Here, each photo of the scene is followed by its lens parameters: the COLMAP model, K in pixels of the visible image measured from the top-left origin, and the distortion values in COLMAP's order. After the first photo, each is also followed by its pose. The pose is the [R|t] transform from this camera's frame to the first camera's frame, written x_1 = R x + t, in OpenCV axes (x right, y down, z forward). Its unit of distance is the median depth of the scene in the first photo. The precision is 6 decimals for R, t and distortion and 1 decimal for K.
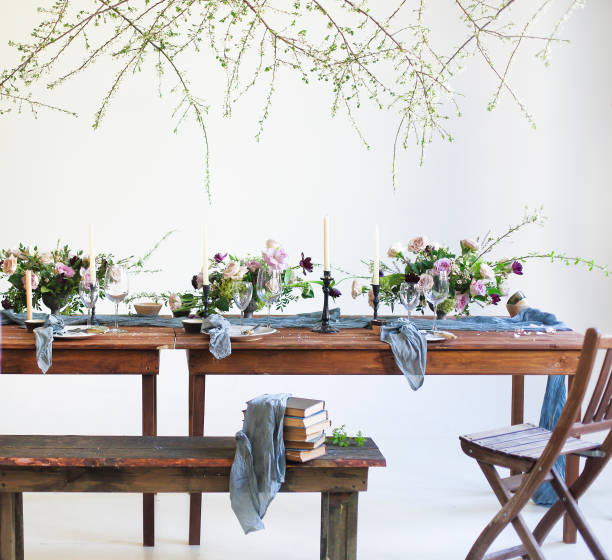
lens RADIAL K [[1024.3, 0, 305.9], [0, 1024.3, 236.1], [0, 0, 1]] dist [-0.091642, -0.063257]
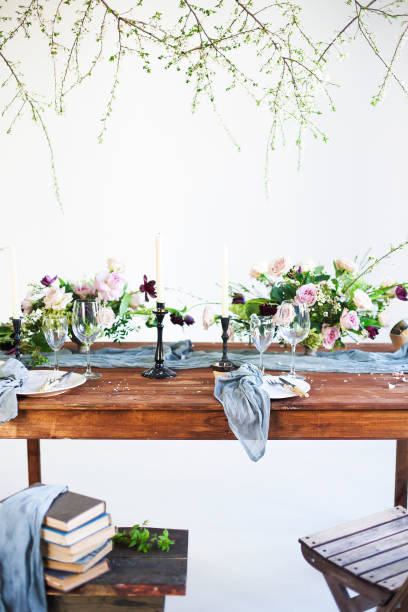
lens RADIAL K [[904.5, 0, 204.0], [0, 904.5, 306.0], [0, 0, 1]] dist [-0.123152, 0.084646]
pose [[0.998883, 0.003015, -0.047148, 0.081717], [0.001034, 0.996329, 0.085602, -0.022429], [0.047233, -0.085555, 0.995213, 0.259427]]
